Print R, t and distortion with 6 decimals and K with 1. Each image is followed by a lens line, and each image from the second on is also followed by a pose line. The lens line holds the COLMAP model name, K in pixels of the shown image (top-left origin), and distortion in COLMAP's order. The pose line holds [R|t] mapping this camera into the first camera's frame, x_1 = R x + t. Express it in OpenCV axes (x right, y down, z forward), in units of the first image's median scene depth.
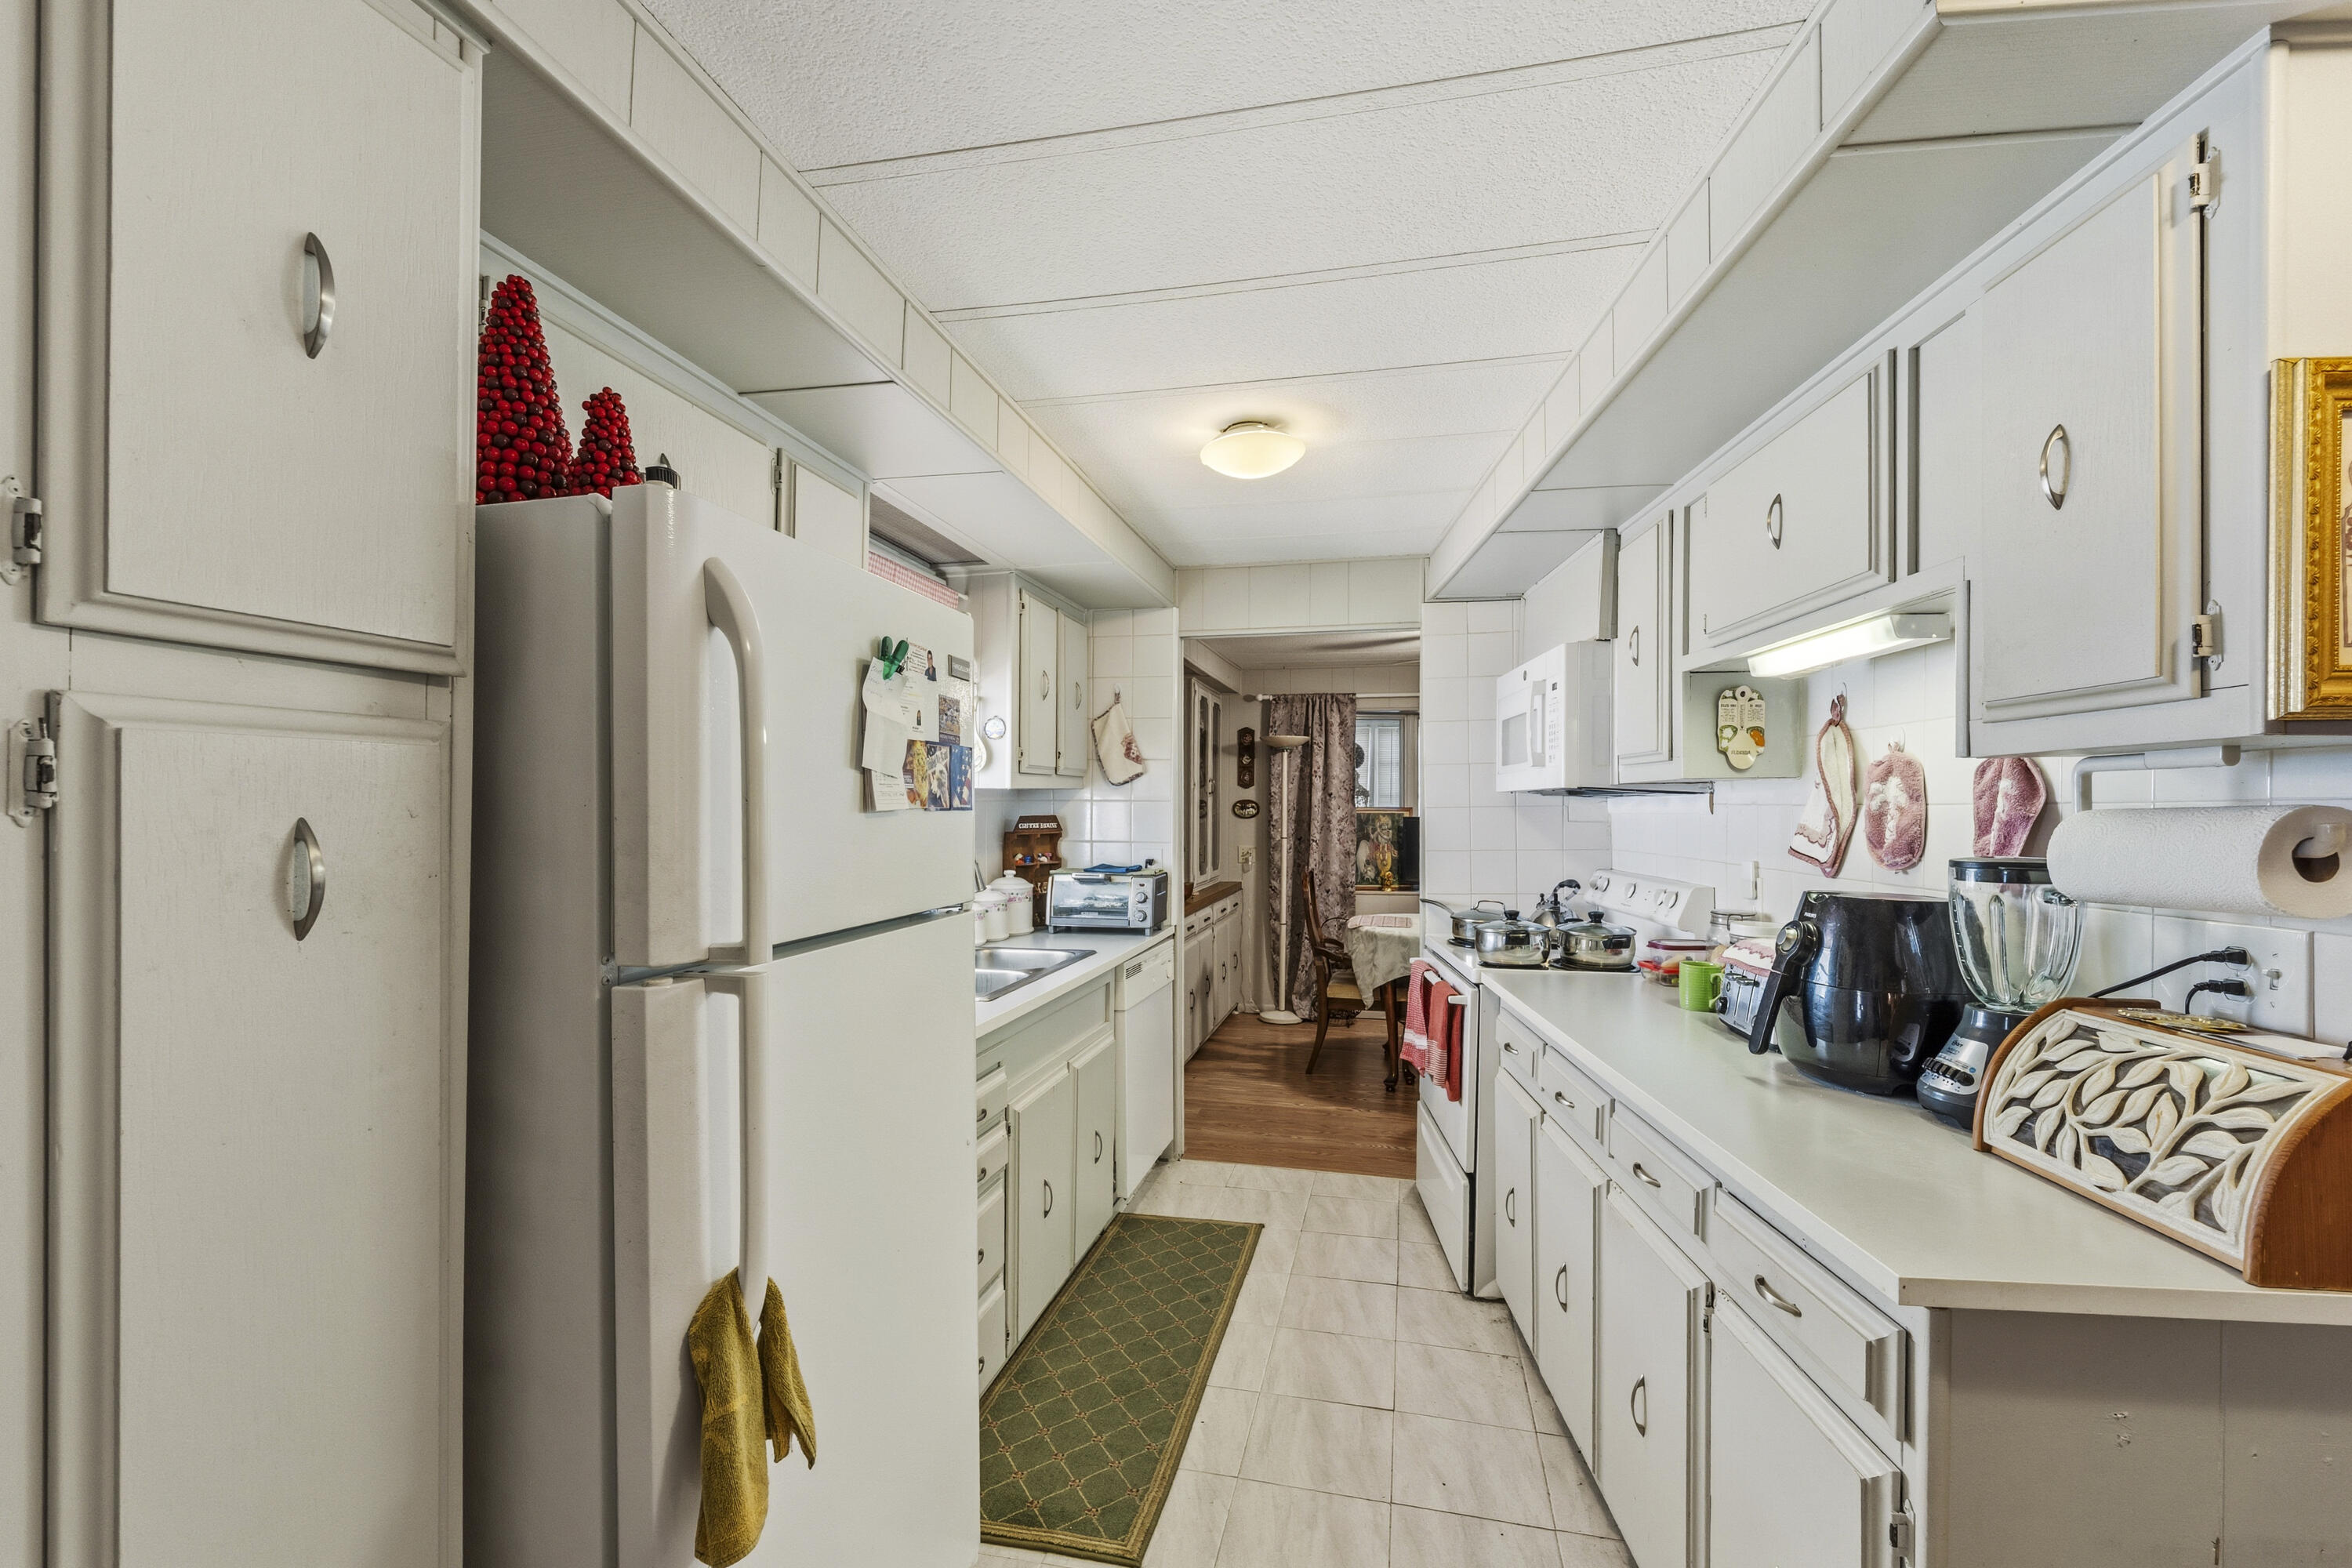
lens RADIAL K [[996.5, 0, 1178.2], [0, 996.5, 810.8], [0, 0, 1]] dist [-0.001039, -0.000275]
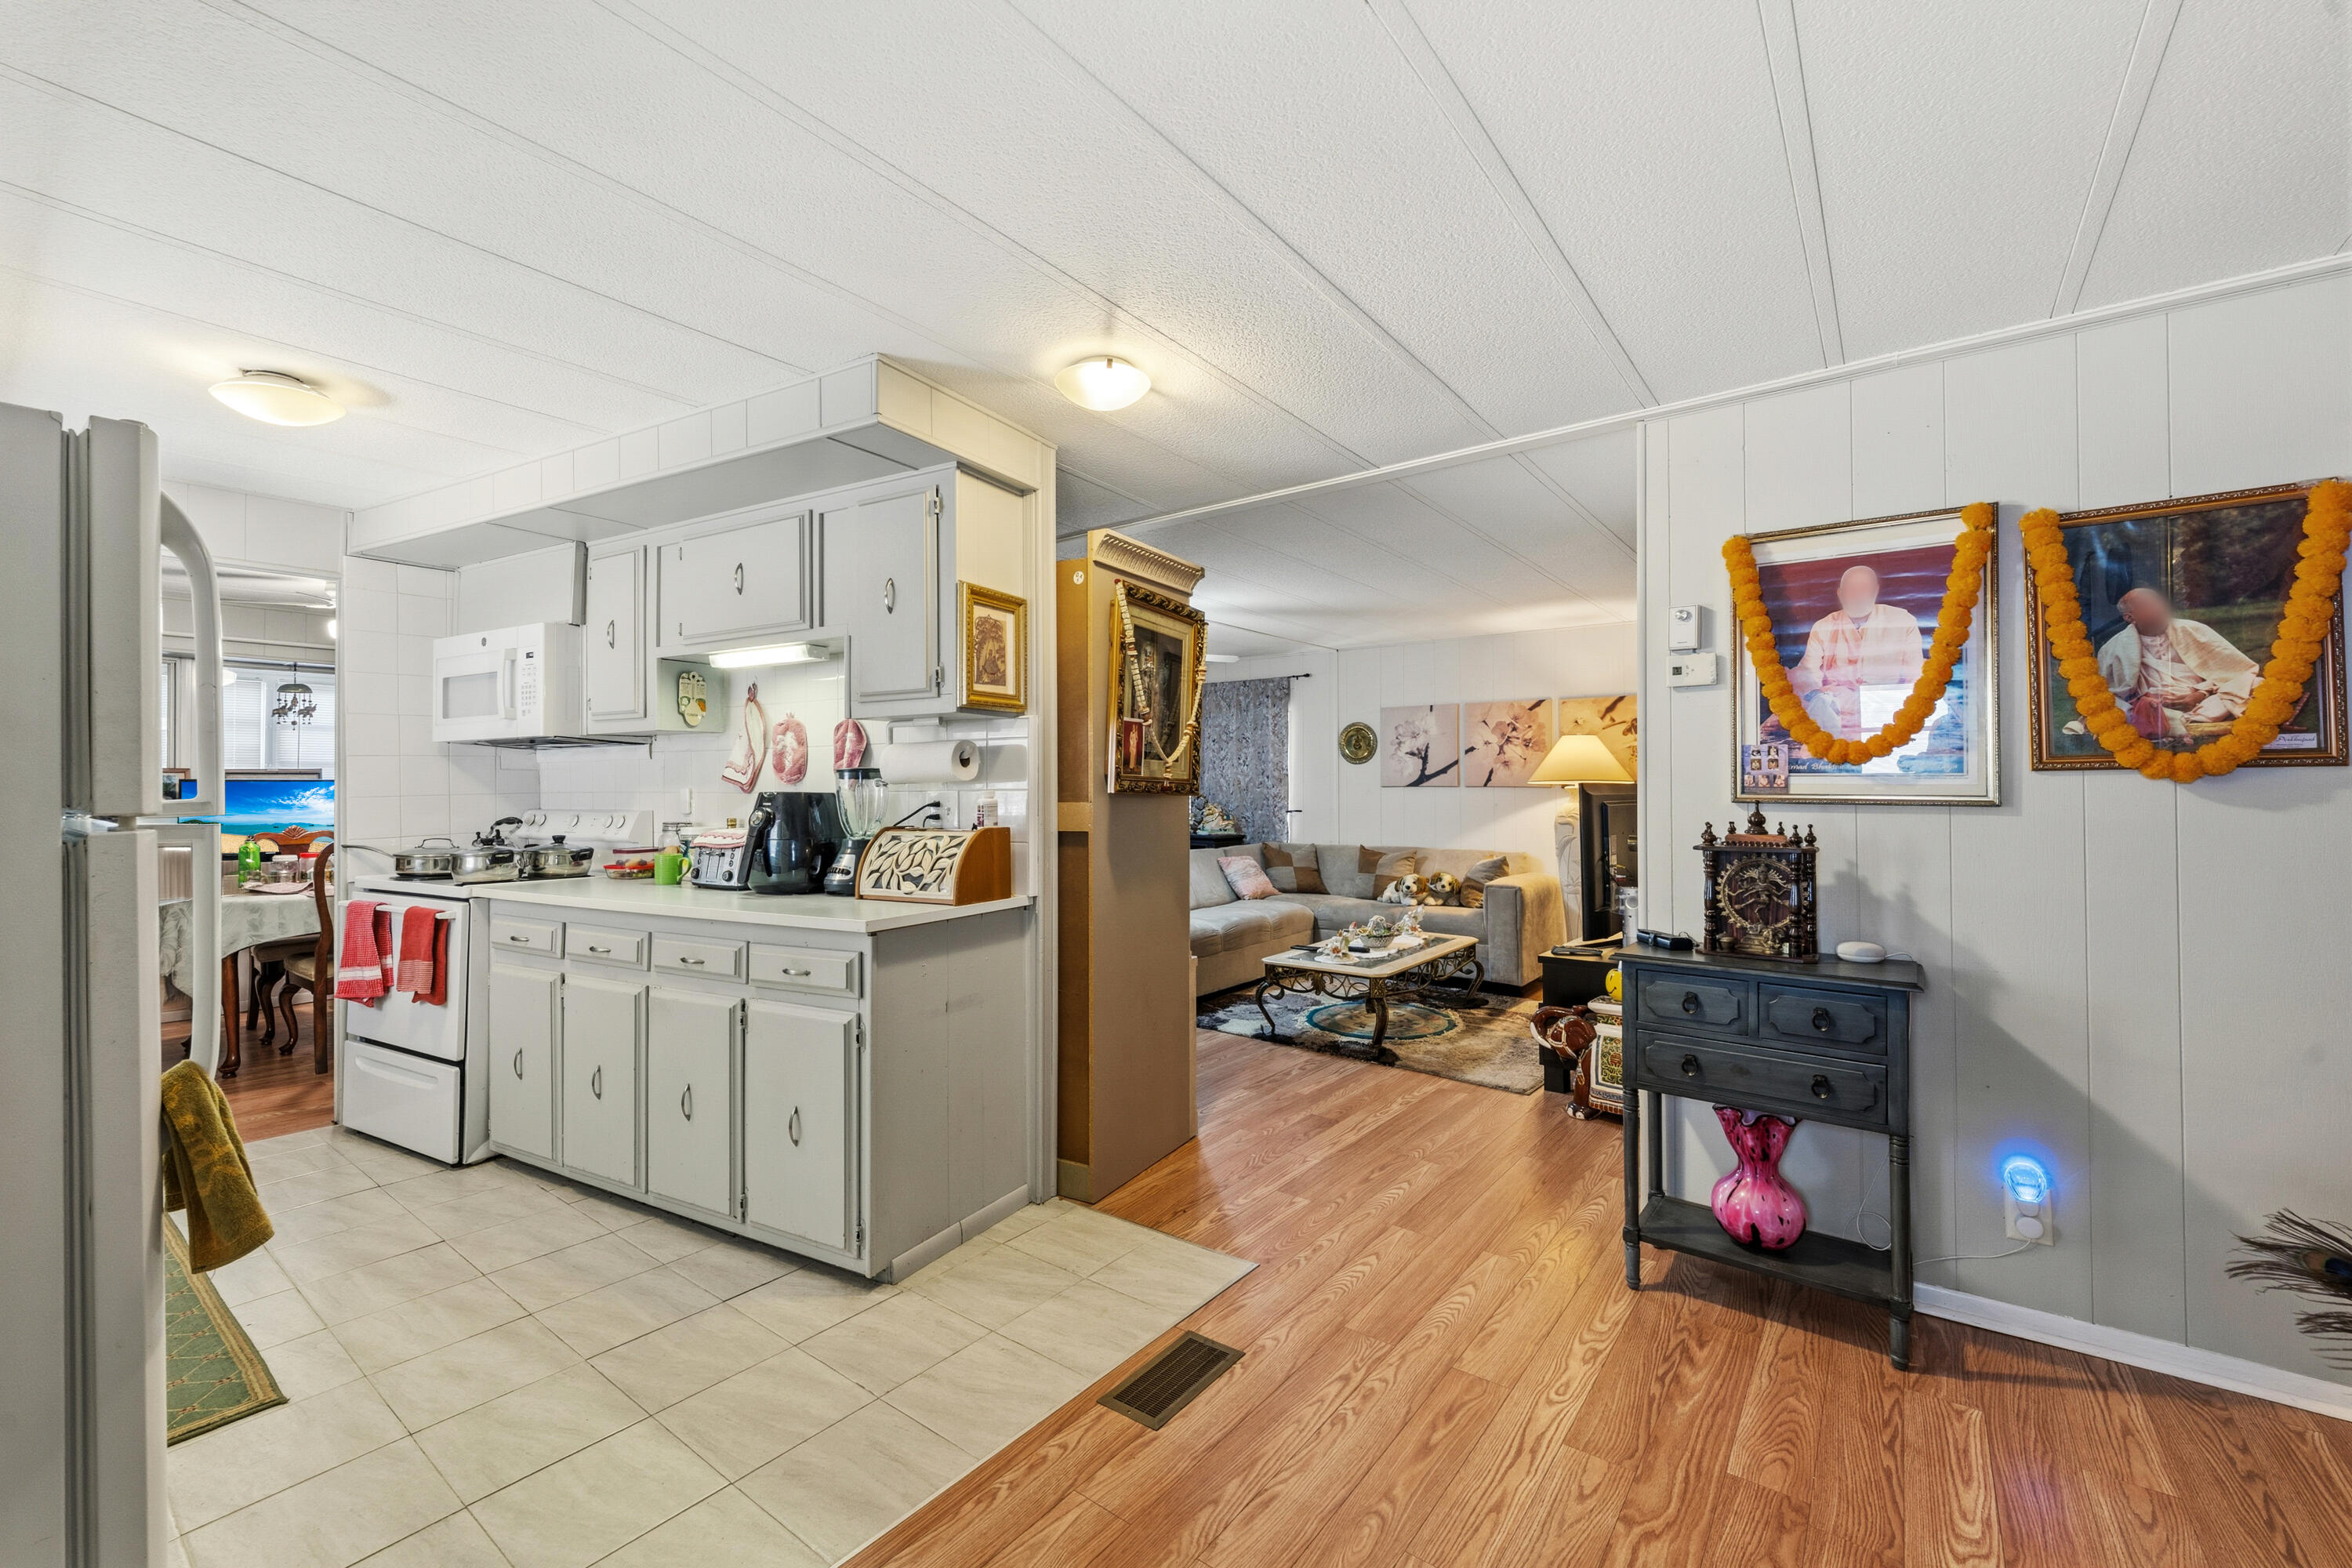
lens RADIAL K [[967.3, 0, 1176.5], [0, 967.3, 752.7], [0, 0, 1]] dist [0.002569, 0.000107]
pose [[0.414084, 0.027545, 0.909822, -0.687589], [0.010120, 0.999341, -0.034861, 0.084637], [-0.910182, 0.023643, 0.413532, -0.420610]]
